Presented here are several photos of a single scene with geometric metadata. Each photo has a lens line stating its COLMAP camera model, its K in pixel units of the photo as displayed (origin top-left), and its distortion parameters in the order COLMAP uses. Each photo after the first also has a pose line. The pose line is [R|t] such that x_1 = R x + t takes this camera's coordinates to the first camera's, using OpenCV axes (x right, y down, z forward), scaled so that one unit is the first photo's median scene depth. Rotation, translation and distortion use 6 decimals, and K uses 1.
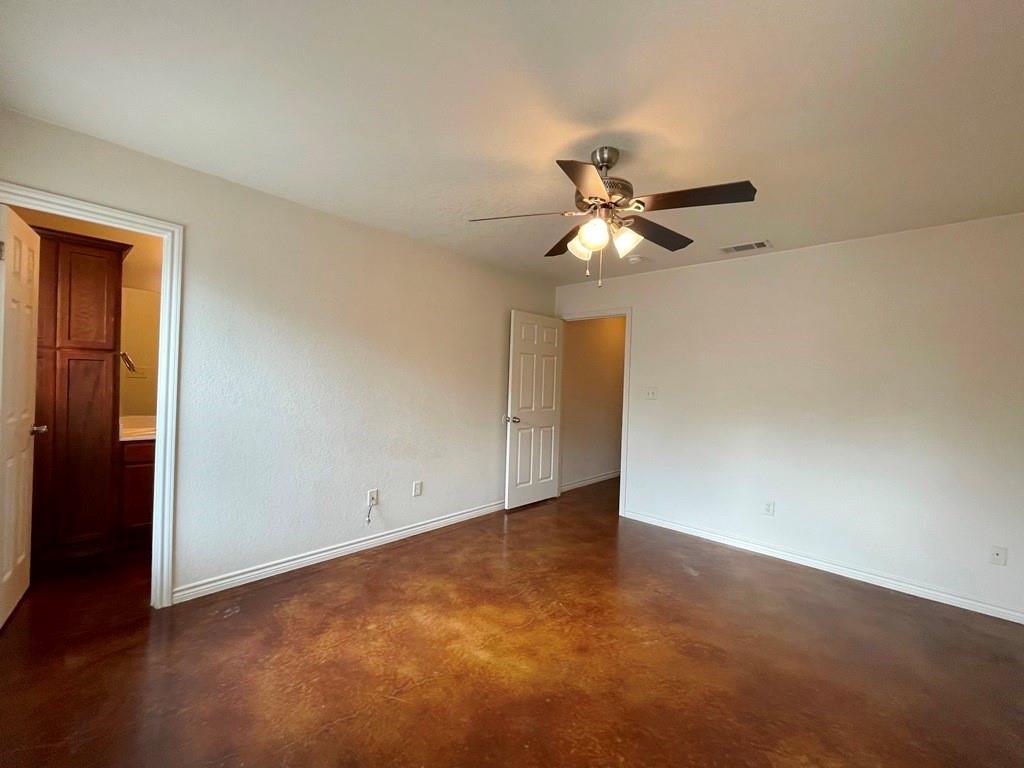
lens RADIAL K [[417.7, 0, 513.2], [0, 417.7, 384.3], [0, 0, 1]] dist [0.001725, -0.000031]
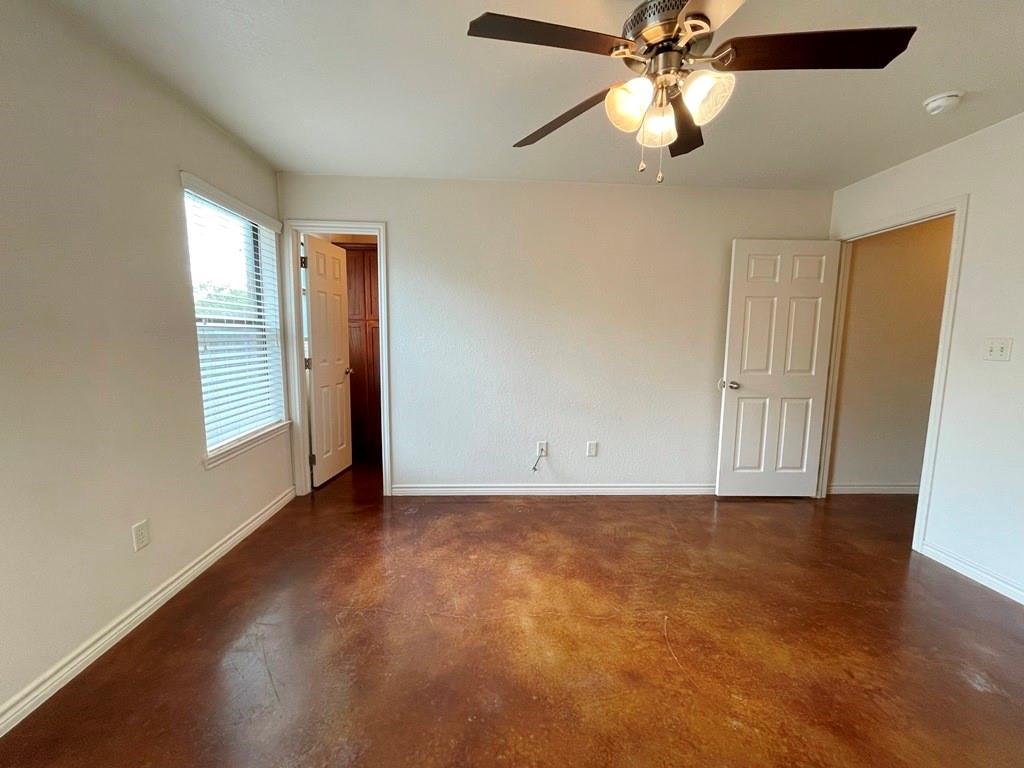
lens RADIAL K [[417.7, 0, 513.2], [0, 417.7, 384.3], [0, 0, 1]] dist [0.001725, -0.000031]
pose [[0.713639, 0.052724, -0.698527, 0.384111], [0.006966, 0.996580, 0.082338, 0.025218], [0.700479, -0.063626, 0.710831, 0.246251]]
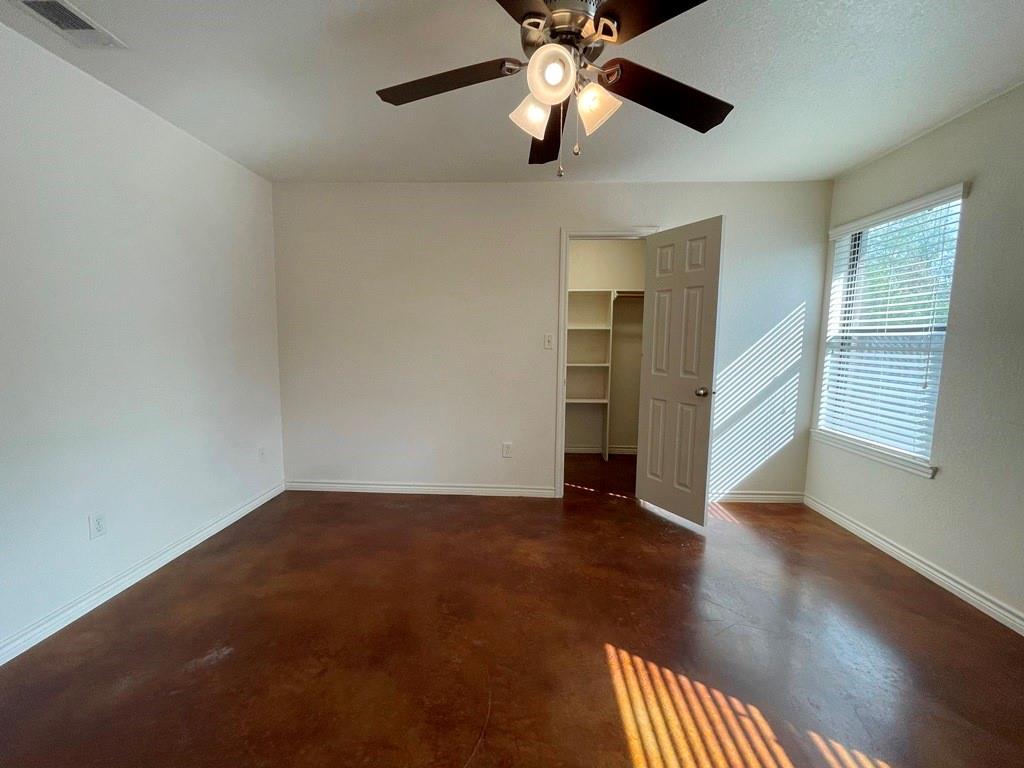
lens RADIAL K [[417.7, 0, 513.2], [0, 417.7, 384.3], [0, 0, 1]] dist [0.001725, -0.000031]
pose [[-0.640697, -0.133807, 0.756045, -0.211380], [-0.031613, 0.988459, 0.148150, -0.002135], [-0.767143, 0.071019, -0.637533, 1.098838]]
